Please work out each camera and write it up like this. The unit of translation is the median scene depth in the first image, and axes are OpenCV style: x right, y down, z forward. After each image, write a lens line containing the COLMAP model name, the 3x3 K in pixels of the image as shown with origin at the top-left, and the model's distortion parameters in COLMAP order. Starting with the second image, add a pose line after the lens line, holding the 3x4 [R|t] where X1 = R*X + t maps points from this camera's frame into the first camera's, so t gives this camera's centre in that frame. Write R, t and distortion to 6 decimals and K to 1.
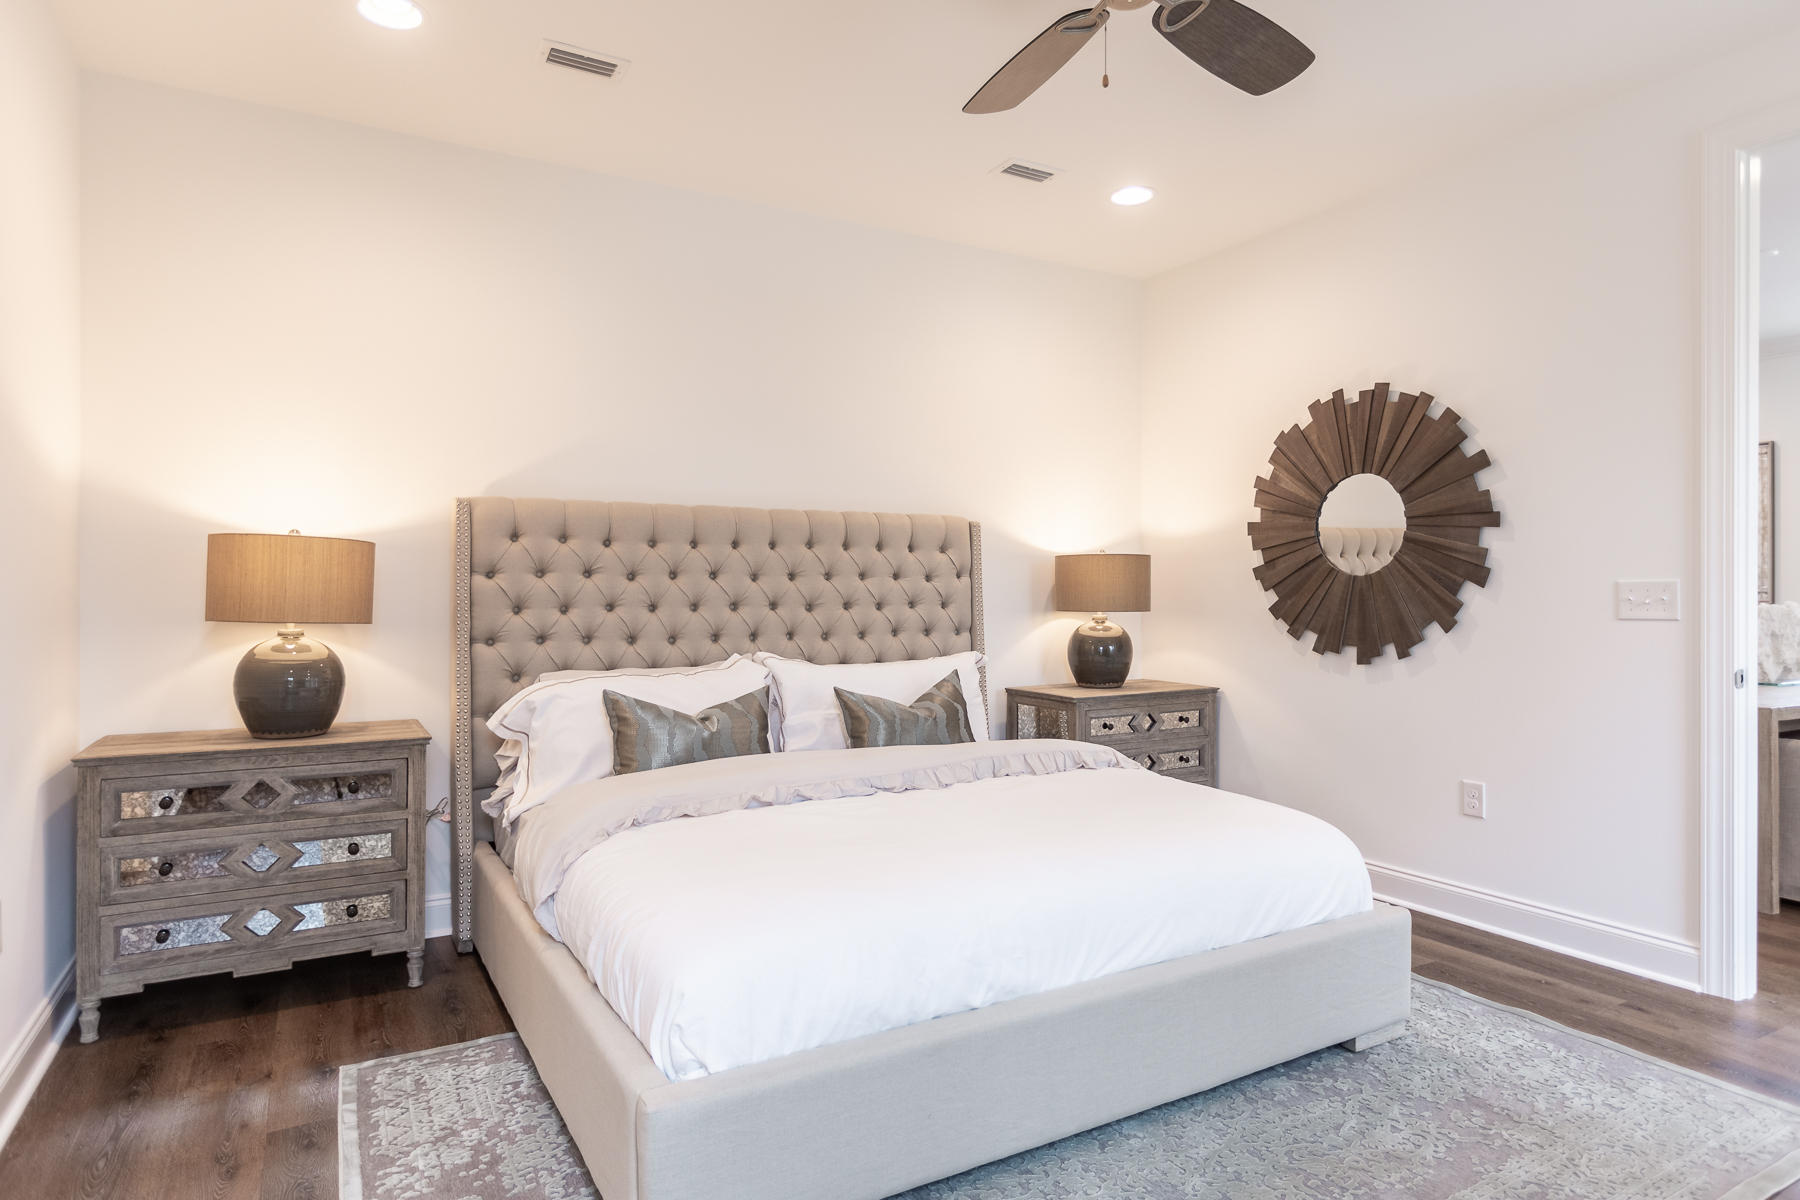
lens RADIAL K [[996.0, 0, 900.0], [0, 996.0, 675.8], [0, 0, 1]] dist [0.001778, 0.000183]
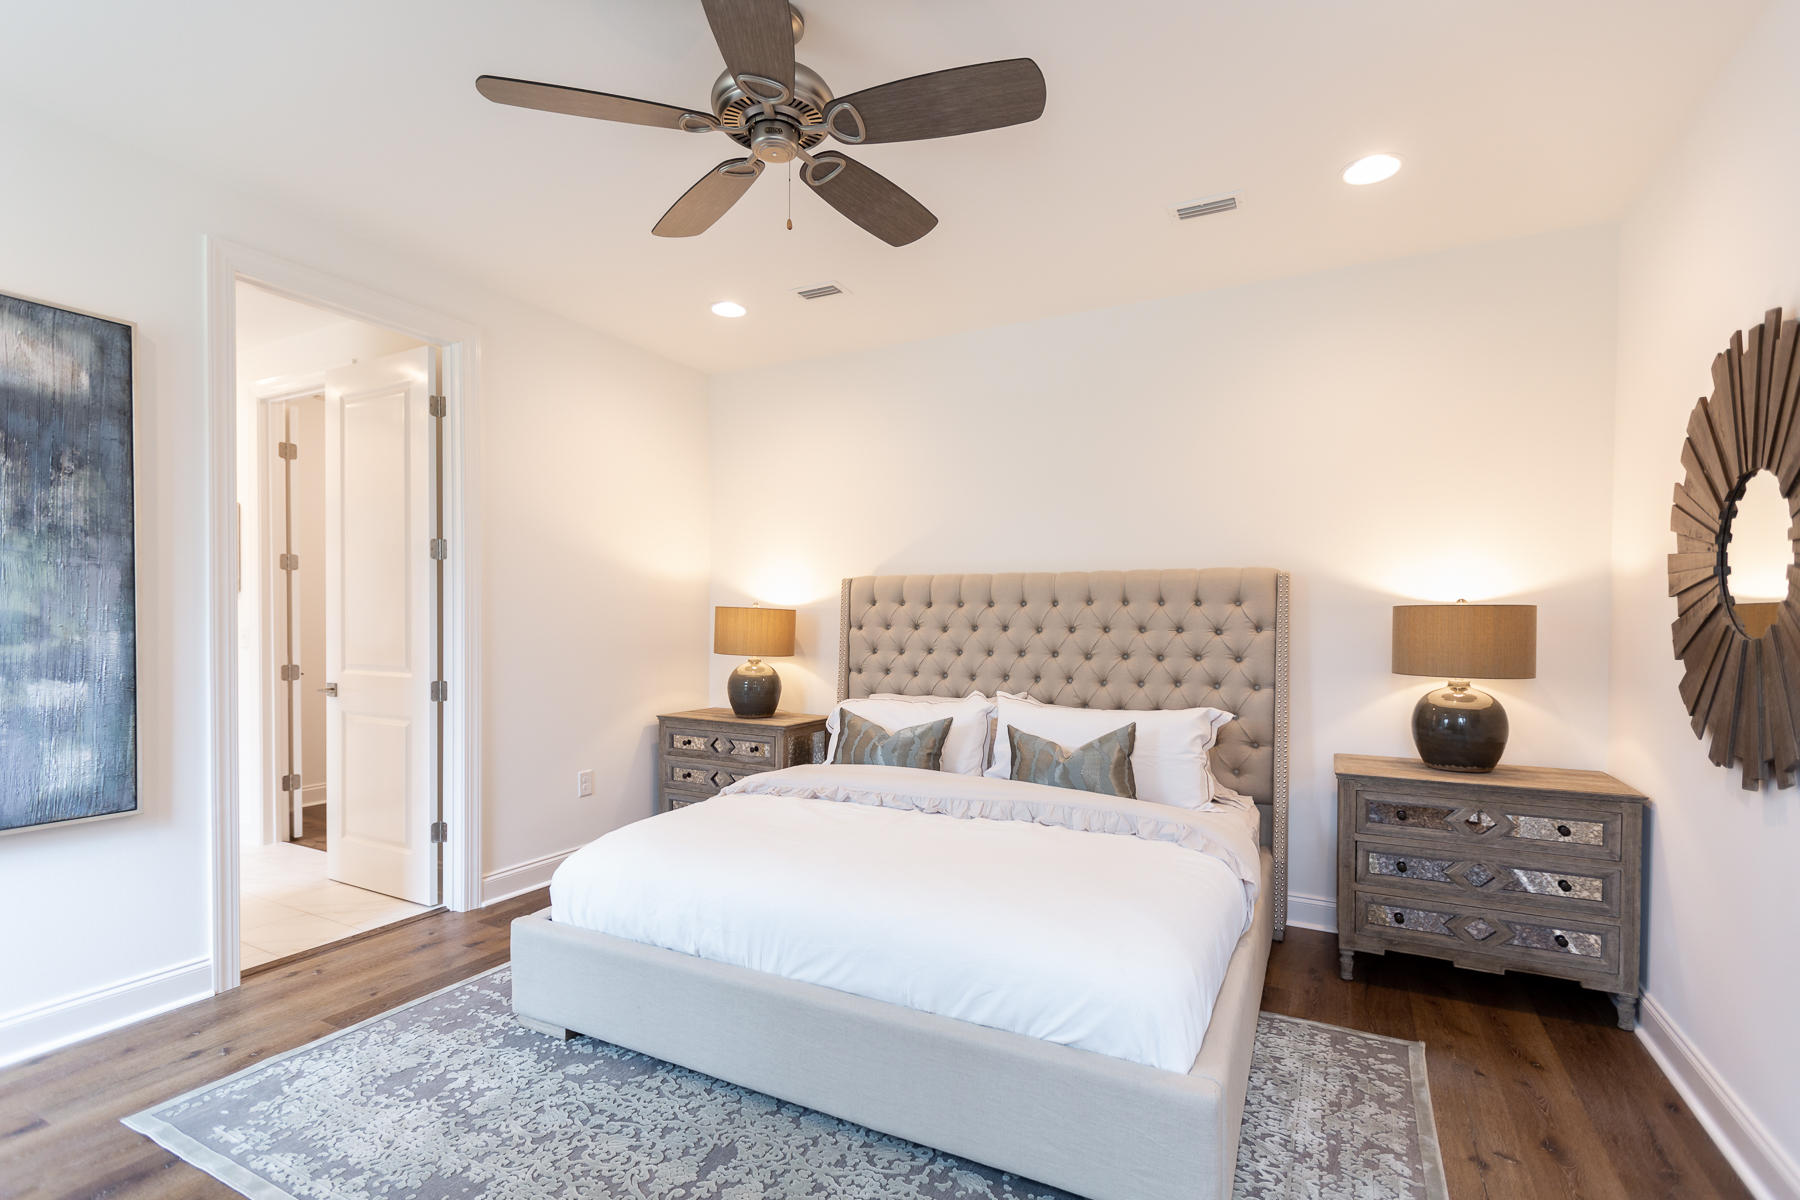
lens RADIAL K [[832.8, 0, 899.9], [0, 832.8, 642.1], [0, 0, 1]] dist [-0.044331, 0.000083]
pose [[0.530504, 0.013037, -0.847582, 0.686046], [-0.087969, 0.995330, -0.039750, -0.033255], [0.843106, 0.095648, 0.529173, 0.367914]]
